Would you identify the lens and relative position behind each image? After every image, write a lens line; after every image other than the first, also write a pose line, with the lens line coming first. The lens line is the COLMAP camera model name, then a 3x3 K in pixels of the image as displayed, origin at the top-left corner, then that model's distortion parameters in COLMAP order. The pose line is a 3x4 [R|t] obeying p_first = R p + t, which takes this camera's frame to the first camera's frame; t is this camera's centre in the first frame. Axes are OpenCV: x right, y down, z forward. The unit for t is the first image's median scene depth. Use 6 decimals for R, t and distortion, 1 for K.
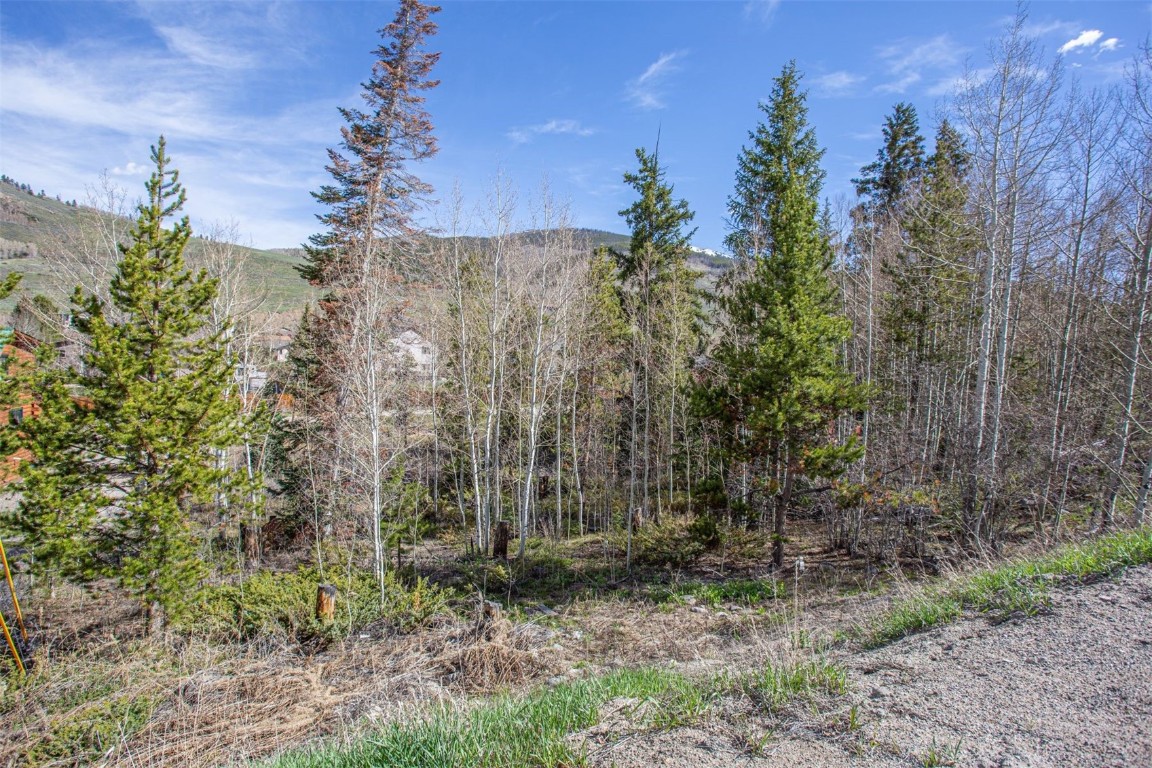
lens RADIAL K [[585.0, 0, 573.2], [0, 585.0, 383.2], [0, 0, 1]] dist [-0.061608, 0.032817]
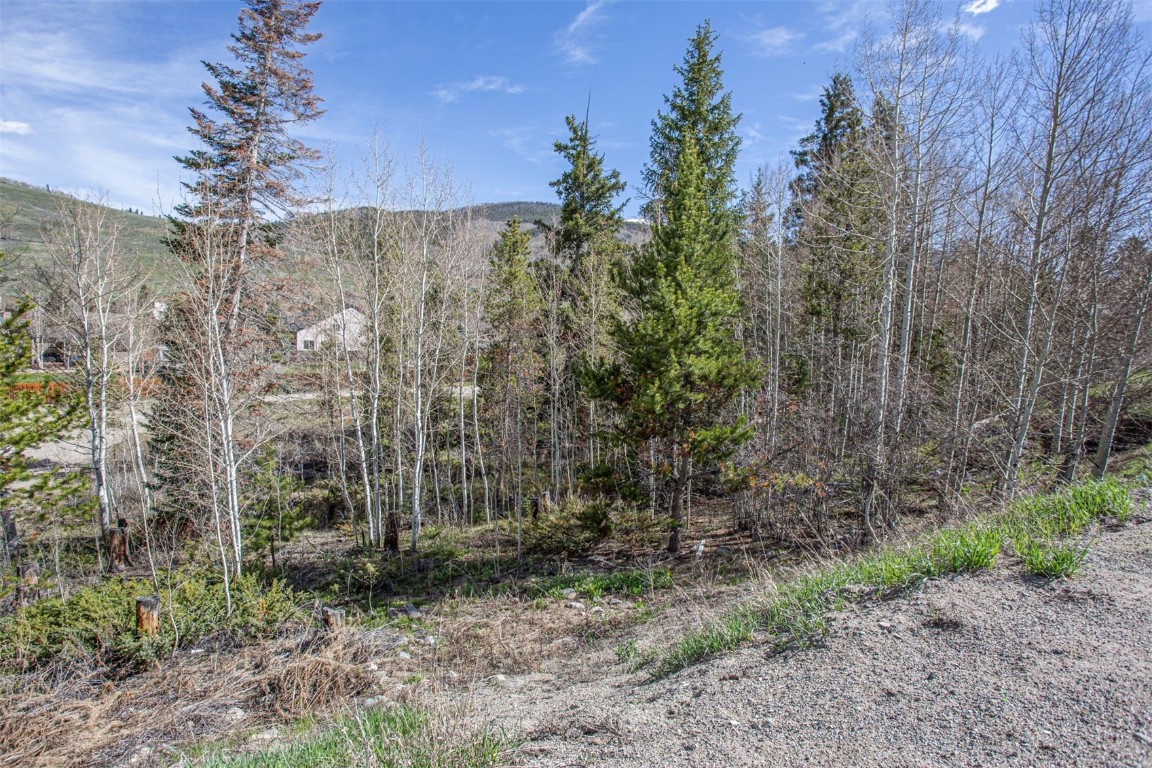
lens RADIAL K [[585.0, 0, 573.3], [0, 585.0, 386.8], [0, 0, 1]] dist [-0.061608, 0.032817]
pose [[0.997291, -0.019727, 0.070861, 0.110063], [0.016314, 0.998694, 0.048425, -0.005709], [-0.071724, -0.047138, 0.996310, 0.053539]]
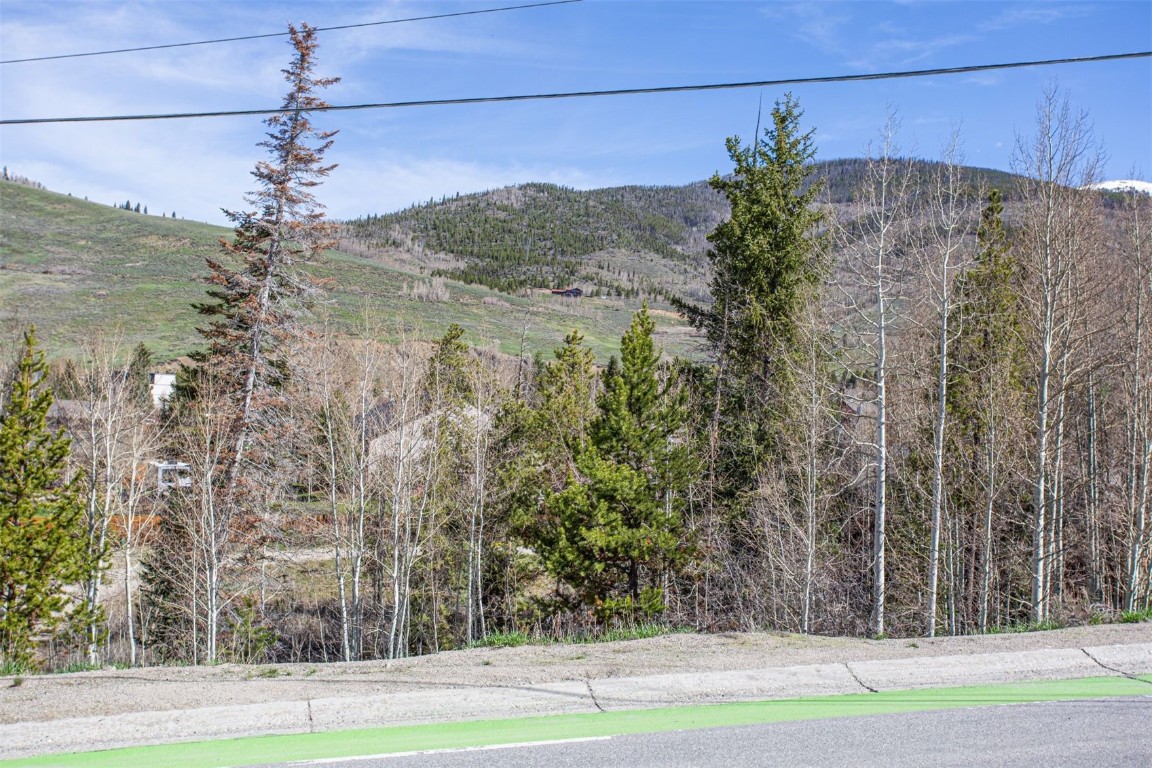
lens RADIAL K [[1237.5, 0, 573.3], [0, 1237.5, 388.0], [0, 0, 1]] dist [0.056113, 0.000000]
pose [[0.973745, -0.008388, -0.227486, 0.638506], [-0.010271, 0.996684, -0.080714, -0.056683], [0.227409, 0.080932, 0.970430, -0.833871]]
